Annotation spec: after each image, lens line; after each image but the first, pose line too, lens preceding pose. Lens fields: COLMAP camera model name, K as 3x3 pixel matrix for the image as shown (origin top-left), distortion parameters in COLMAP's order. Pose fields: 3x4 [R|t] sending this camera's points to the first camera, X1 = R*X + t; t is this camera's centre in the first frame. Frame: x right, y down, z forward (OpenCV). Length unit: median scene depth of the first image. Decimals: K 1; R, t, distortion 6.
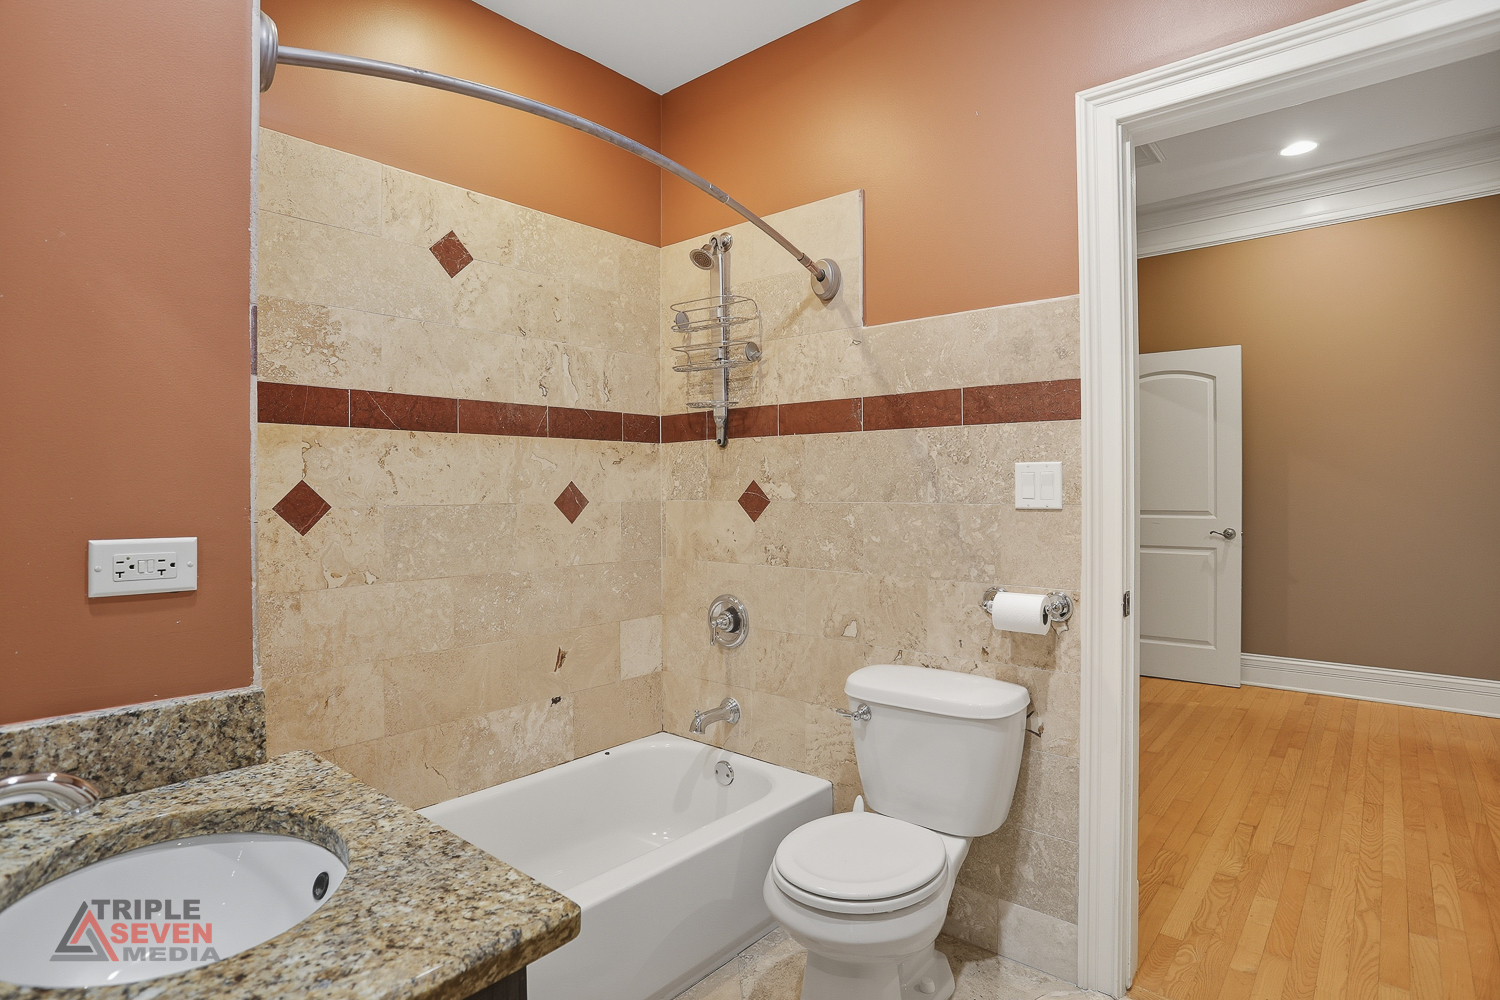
lens RADIAL K [[765.3, 0, 740.9], [0, 765.3, 480.5], [0, 0, 1]] dist [-0.069535, 0.034331]
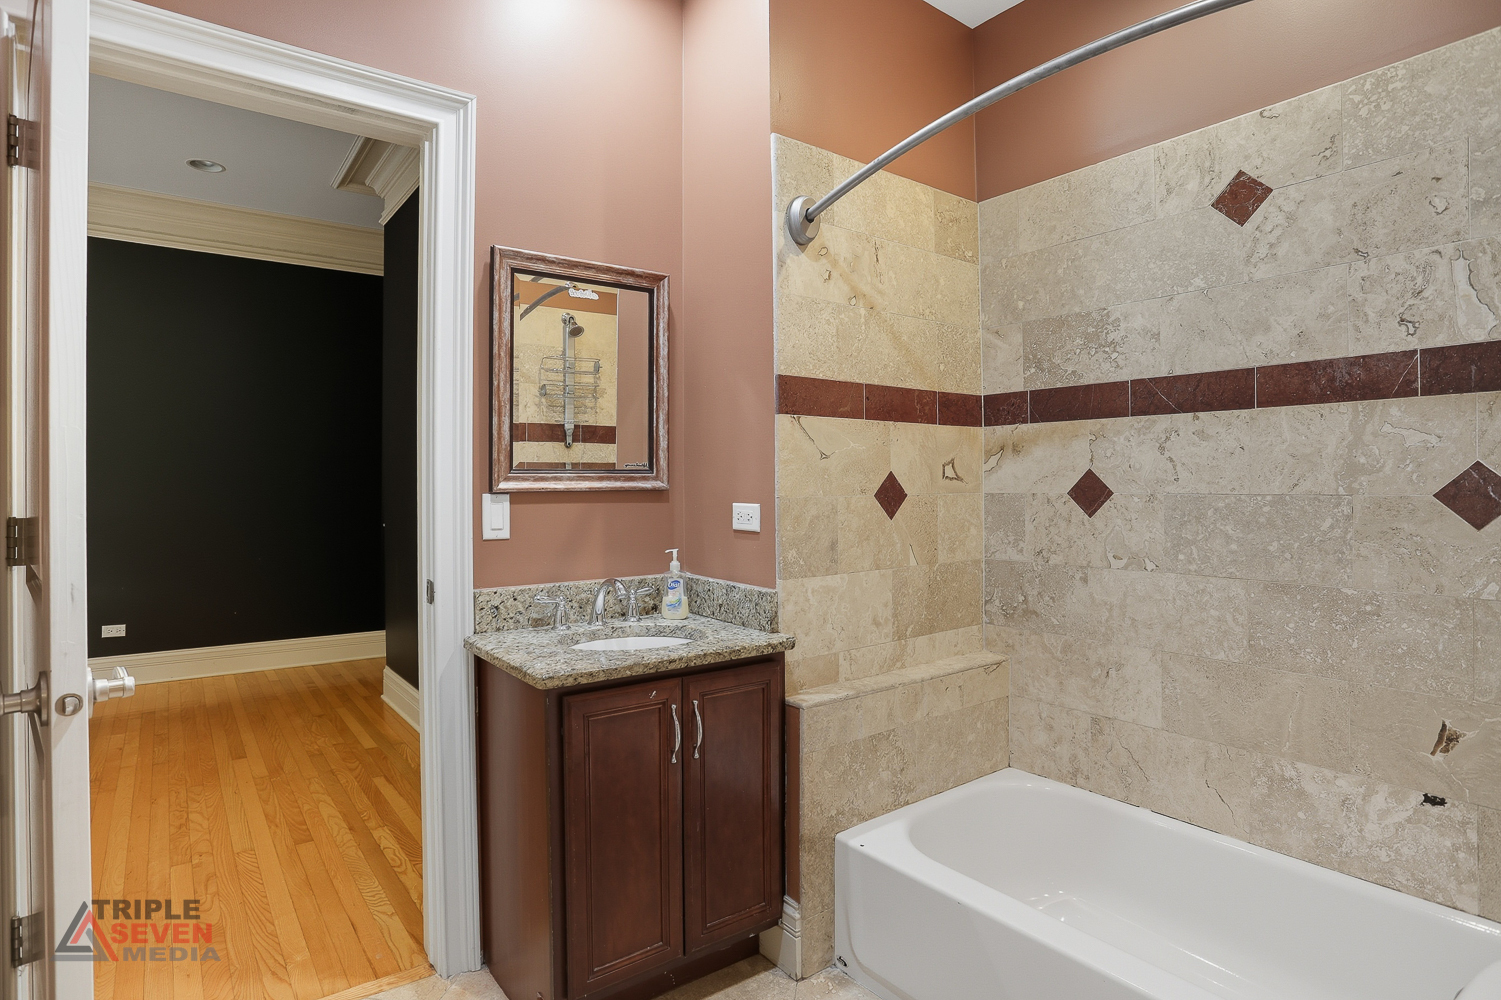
lens RADIAL K [[765.8, 0, 741.4], [0, 765.8, 480.5], [0, 0, 1]] dist [-0.069535, 0.034331]
pose [[-0.189795, 0.003305, -0.981818, 0.562012], [0.016837, 0.999858, 0.000111, 0.007312], [0.981679, -0.016509, -0.189824, 0.624825]]
